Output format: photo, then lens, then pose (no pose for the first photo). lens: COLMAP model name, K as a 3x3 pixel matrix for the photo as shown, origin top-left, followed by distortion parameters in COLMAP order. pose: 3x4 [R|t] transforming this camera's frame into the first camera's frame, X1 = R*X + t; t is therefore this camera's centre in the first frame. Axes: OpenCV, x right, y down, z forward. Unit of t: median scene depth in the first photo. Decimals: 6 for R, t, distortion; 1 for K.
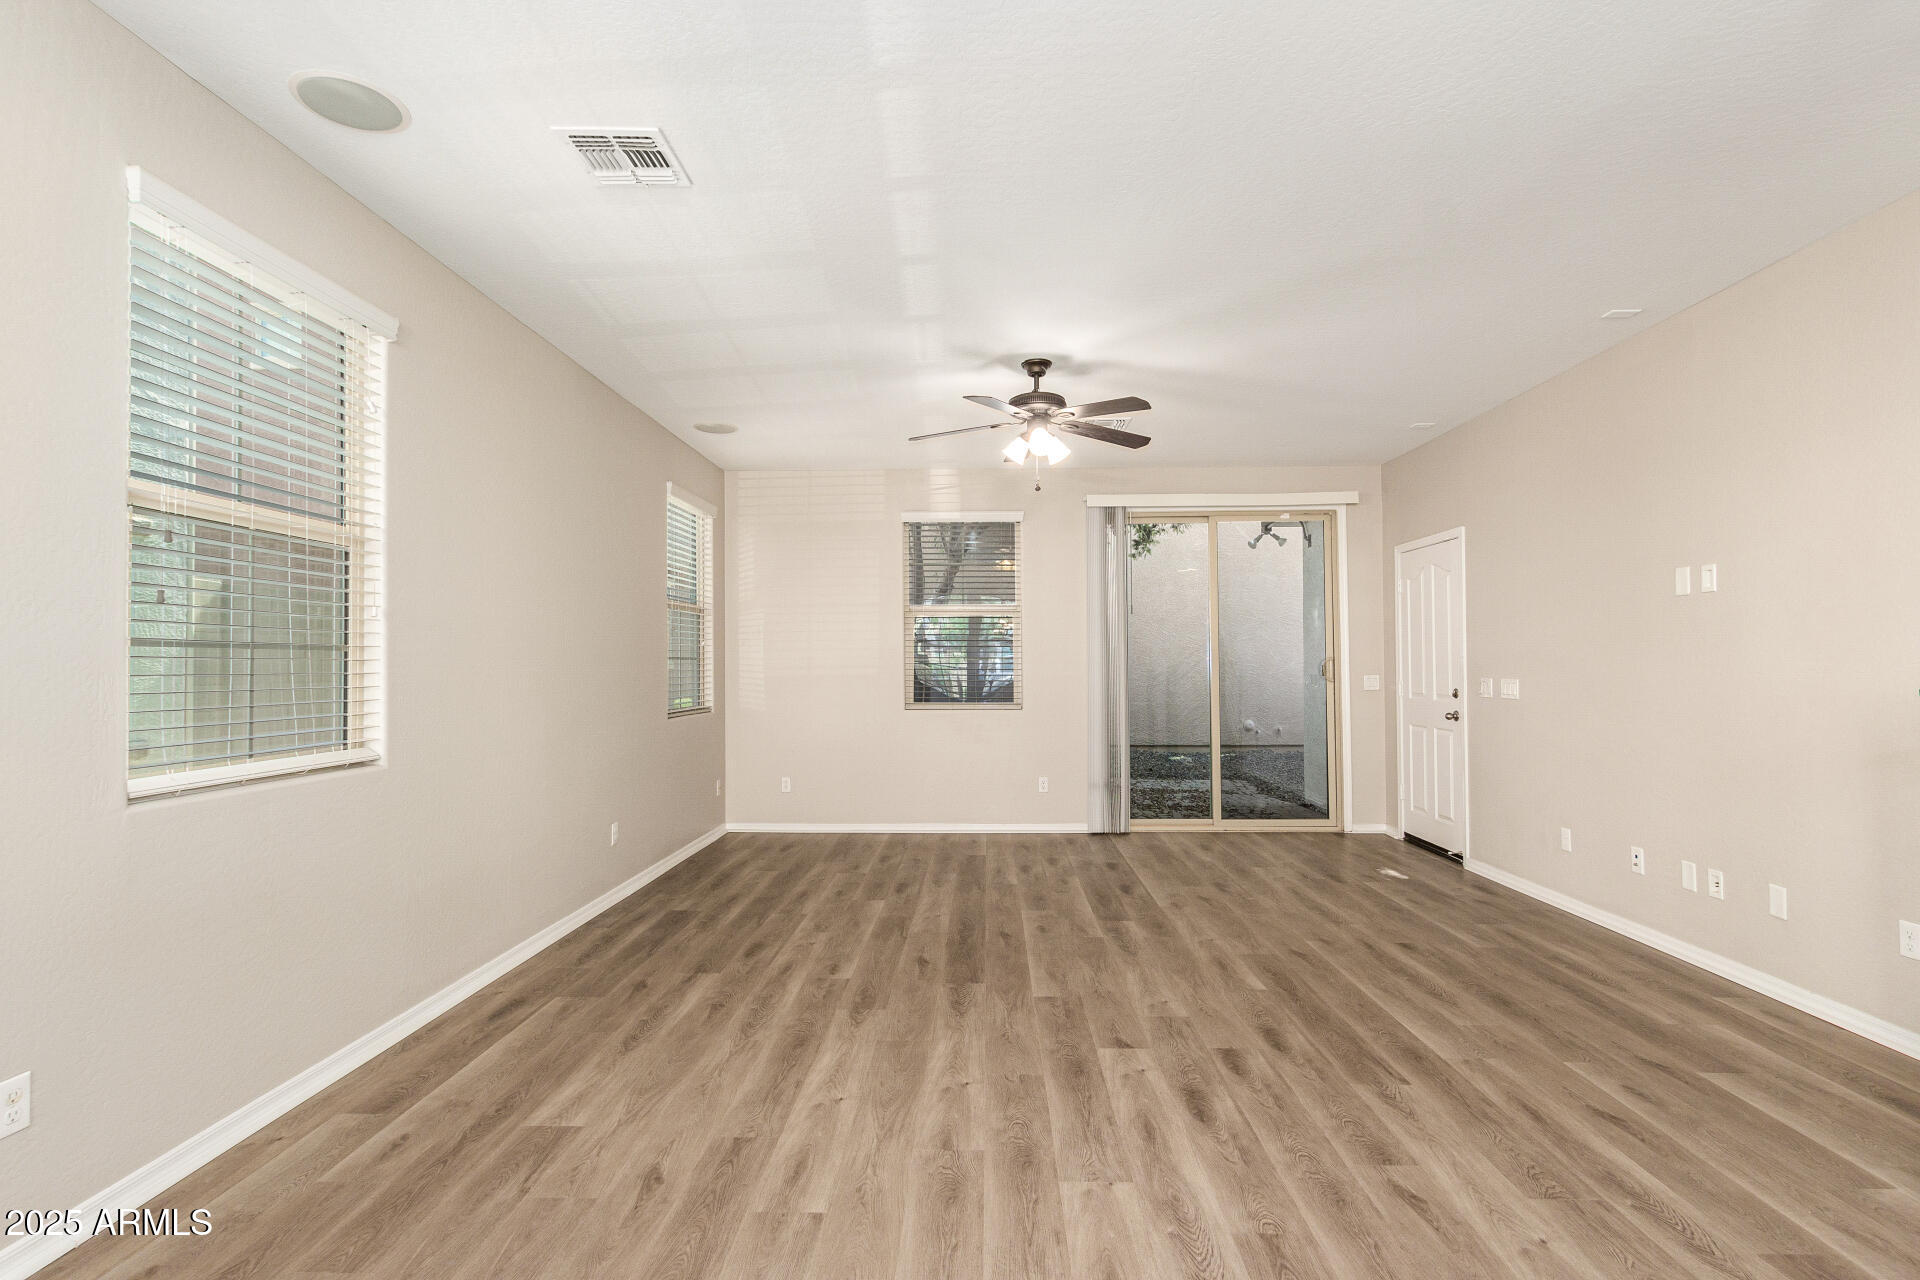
lens RADIAL K [[899.6, 0, 965.7], [0, 899.6, 652.1], [0, 0, 1]] dist [0.013694, -0.003879]
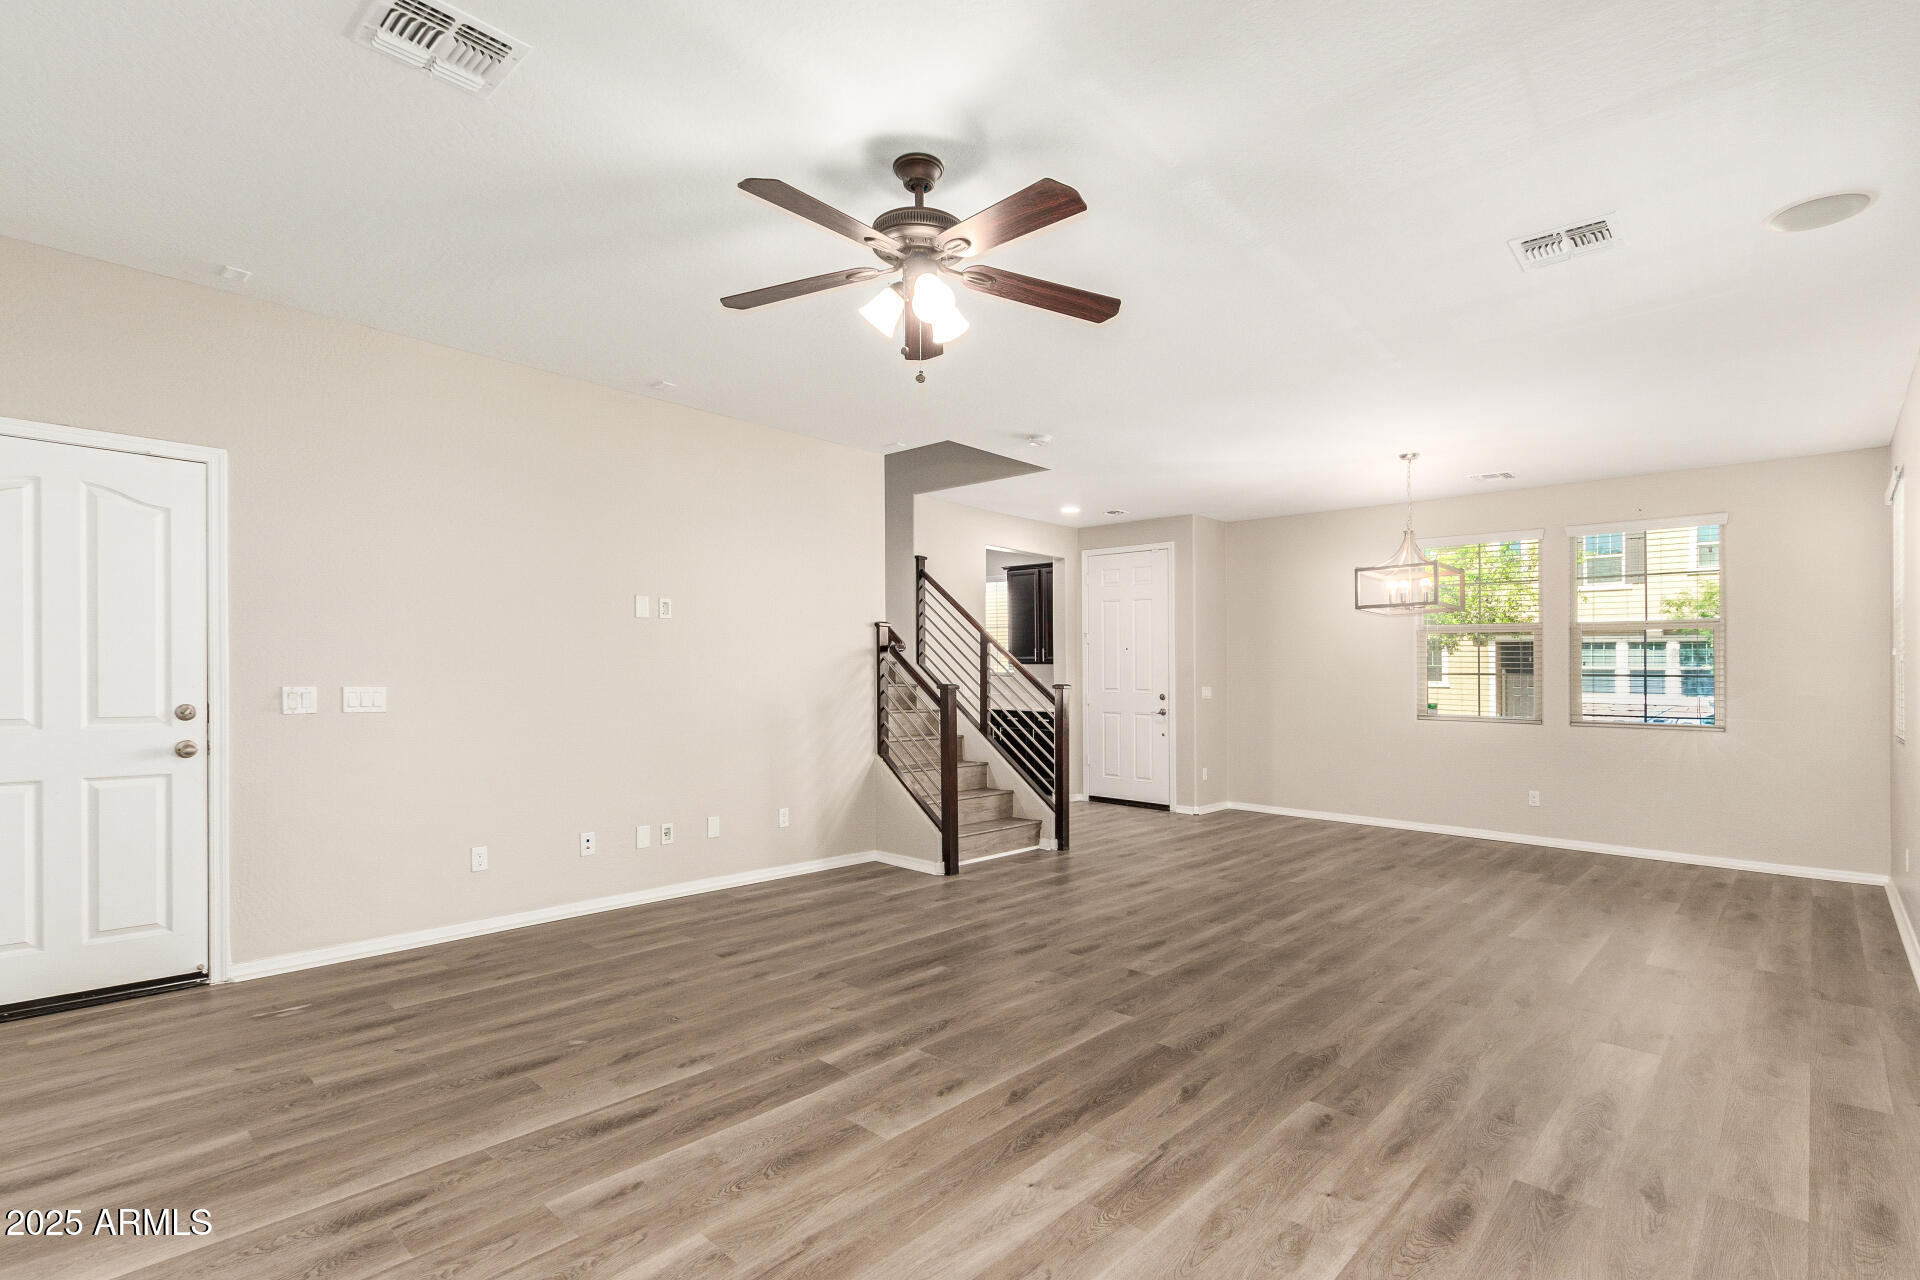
lens RADIAL K [[899.6, 0, 957.2], [0, 899.6, 642.6], [0, 0, 1]] dist [0.013694, -0.003879]
pose [[-0.743177, 0.018451, 0.668840, -0.391084], [-0.021434, 0.998450, -0.051360, 0.026900], [-0.668751, -0.052506, -0.741630, 1.649898]]
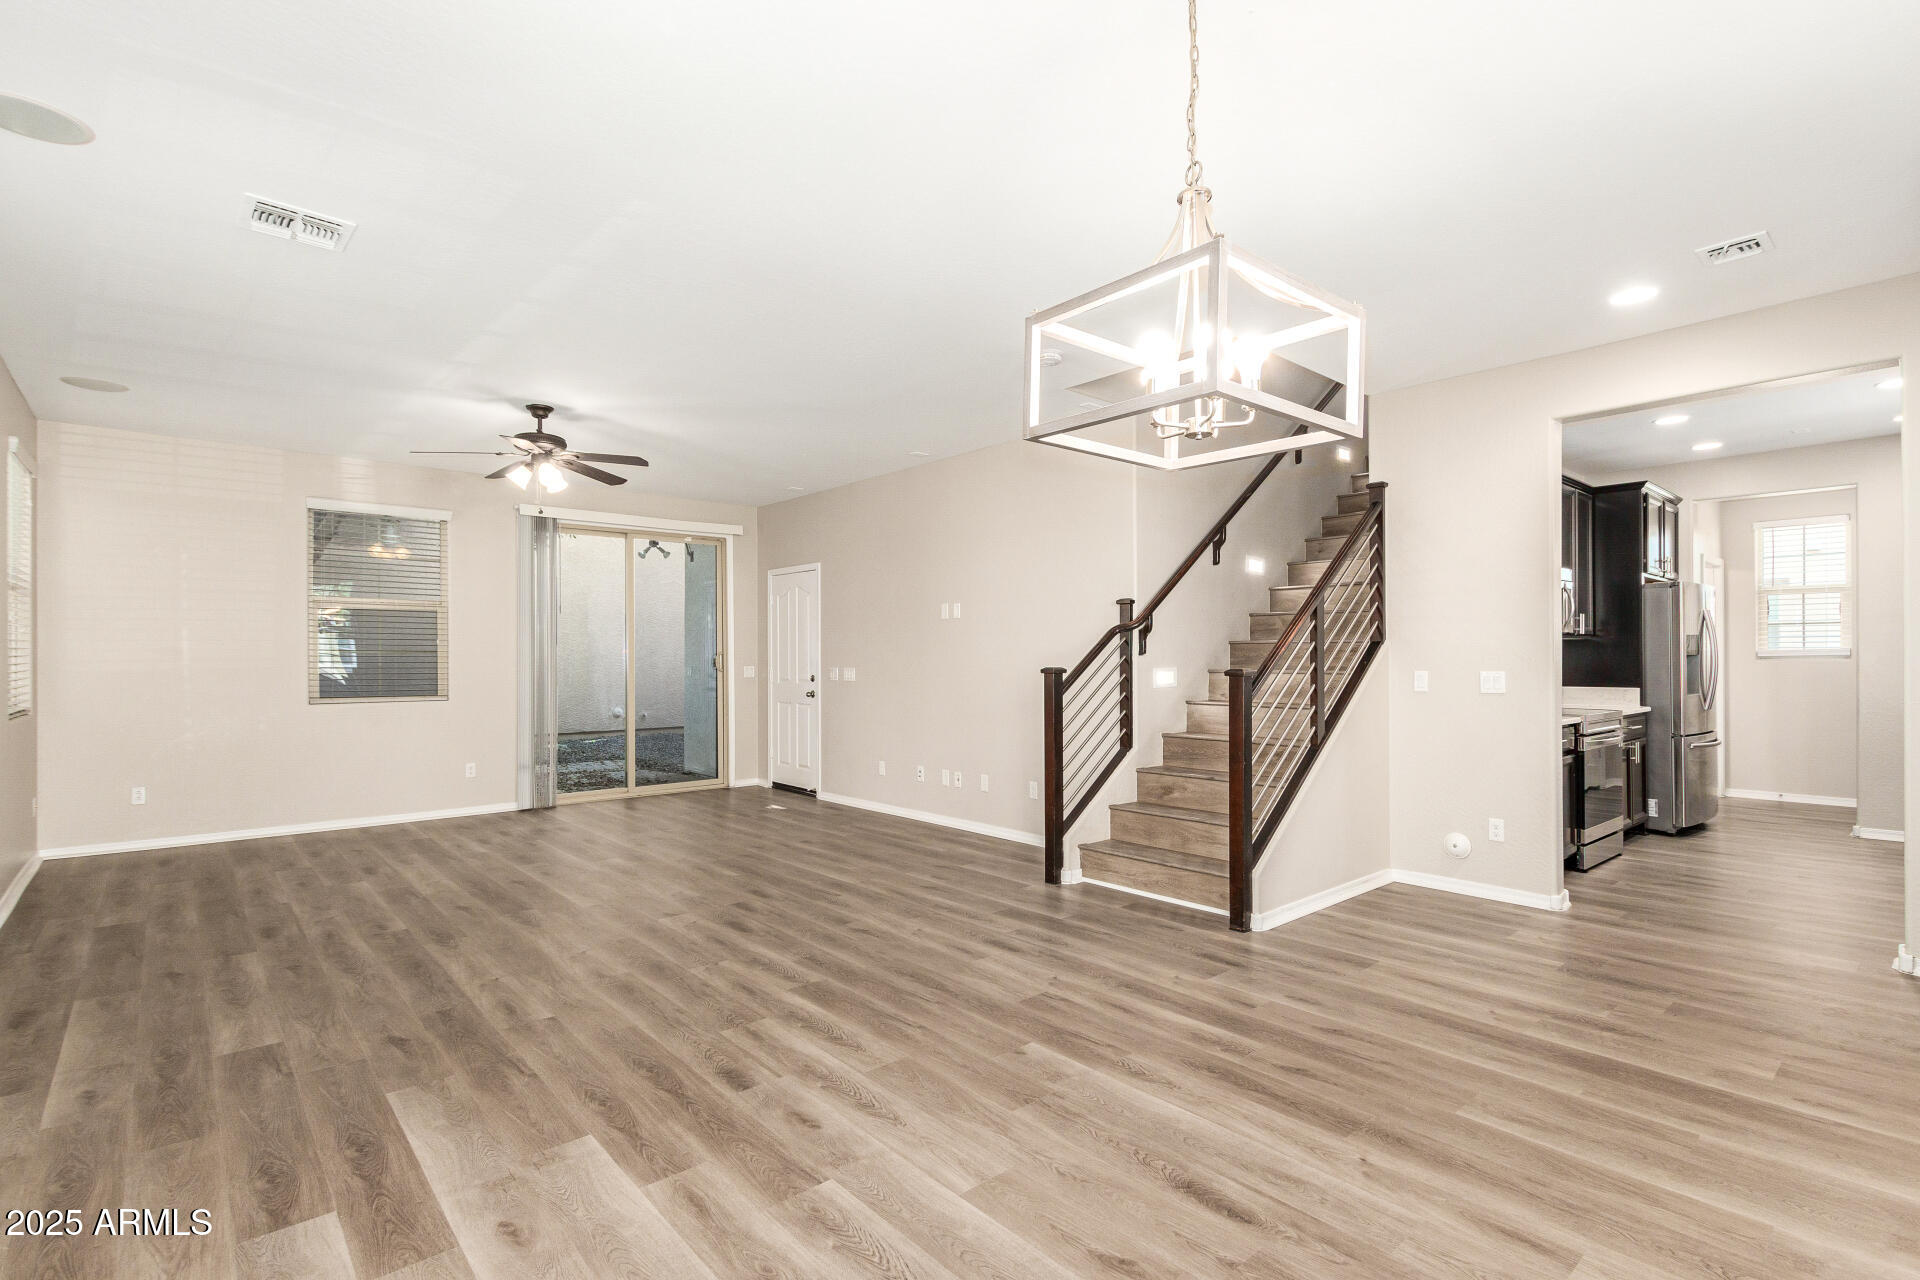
lens RADIAL K [[899.6, 0, 965.3], [0, 899.6, 648.5], [0, 0, 1]] dist [0.013694, -0.003879]
pose [[0.734946, 0.008939, 0.678066, -0.366376], [-0.011154, 0.999937, -0.001092, -0.004126], [-0.678033, -0.006761, 0.735000, -0.315607]]
